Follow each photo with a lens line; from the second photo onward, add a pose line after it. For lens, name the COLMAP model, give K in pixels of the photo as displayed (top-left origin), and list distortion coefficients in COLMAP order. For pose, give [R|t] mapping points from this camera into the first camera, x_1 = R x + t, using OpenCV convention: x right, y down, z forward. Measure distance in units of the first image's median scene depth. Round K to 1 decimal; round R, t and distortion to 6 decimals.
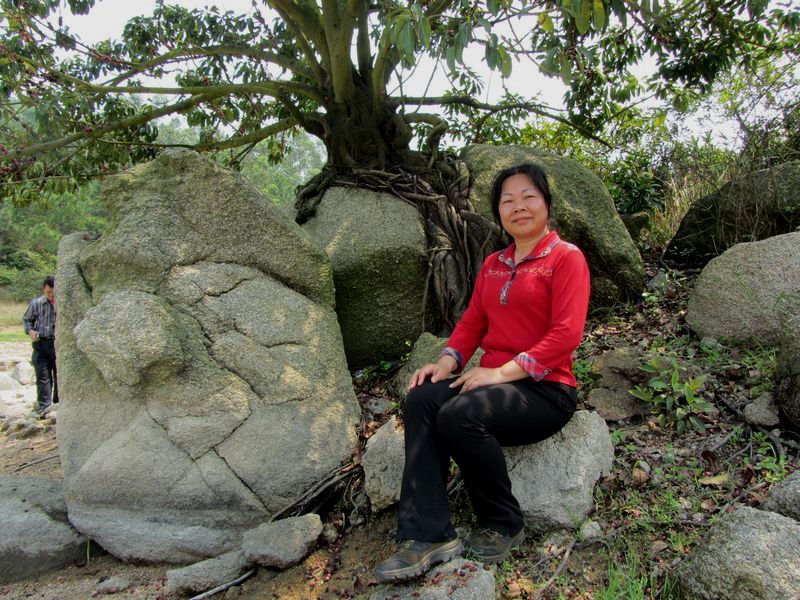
lens RADIAL K [[675.6, 0, 406.5], [0, 675.6, 296.7], [0, 0, 1]] dist [-0.015374, -0.003595]
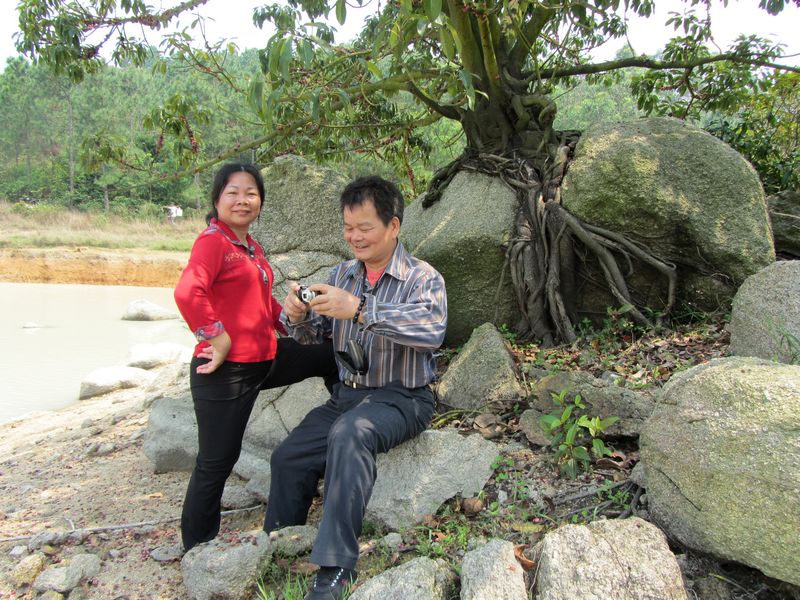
lens RADIAL K [[687.0, 0, 400.0], [0, 687.0, 300.0], [0, 0, 1]] dist [-0.026349, 0.004031]
pose [[0.841125, 0.083416, -0.534370, 0.452826], [-0.028331, 0.993473, 0.110489, -0.089722], [0.540099, -0.077796, 0.837998, 0.047193]]
